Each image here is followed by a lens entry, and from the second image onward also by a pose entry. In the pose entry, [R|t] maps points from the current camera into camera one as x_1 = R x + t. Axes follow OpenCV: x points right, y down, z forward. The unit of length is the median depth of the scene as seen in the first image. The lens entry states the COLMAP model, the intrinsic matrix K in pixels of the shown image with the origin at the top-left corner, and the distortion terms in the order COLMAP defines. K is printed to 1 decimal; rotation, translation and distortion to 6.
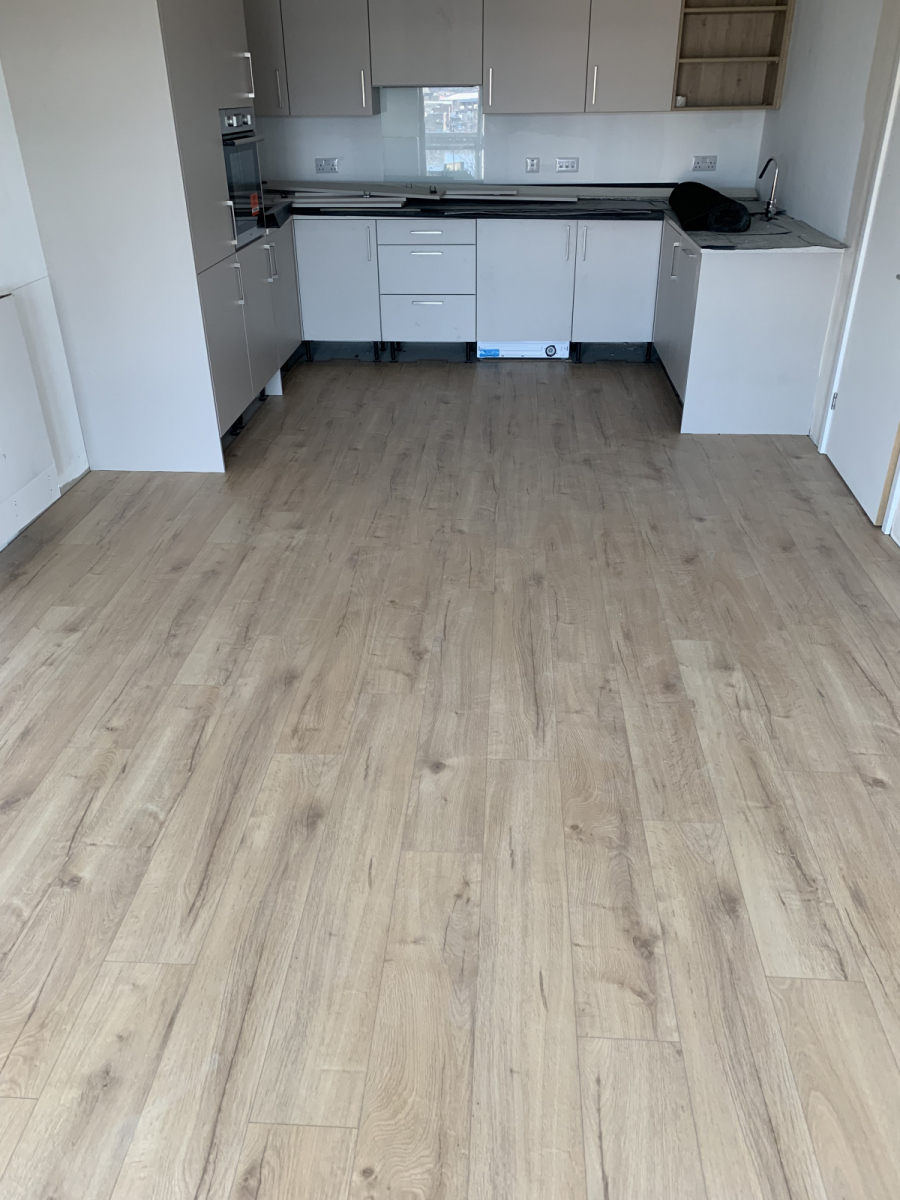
lens RADIAL K [[924.8, 0, 448.8], [0, 924.8, 600.0], [0, 0, 1]] dist [0.060763, -0.016716]
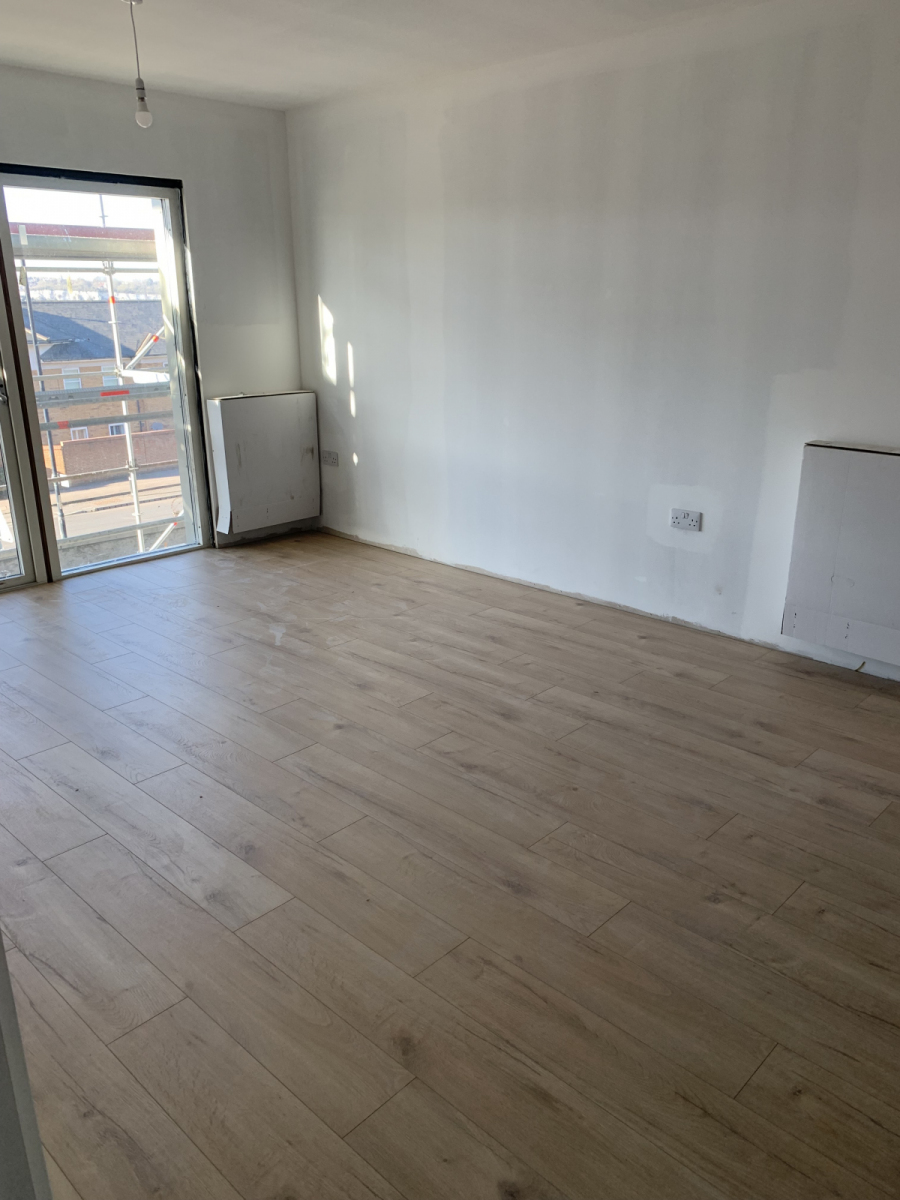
lens RADIAL K [[924.8, 0, 449.5], [0, 924.8, 599.2], [0, 0, 1]] dist [0.060763, -0.016716]
pose [[-0.647198, 0.252173, -0.719405, 0.696755], [-0.357802, 0.732812, 0.578761, -0.687672], [0.673137, 0.631977, -0.384046, 1.287737]]
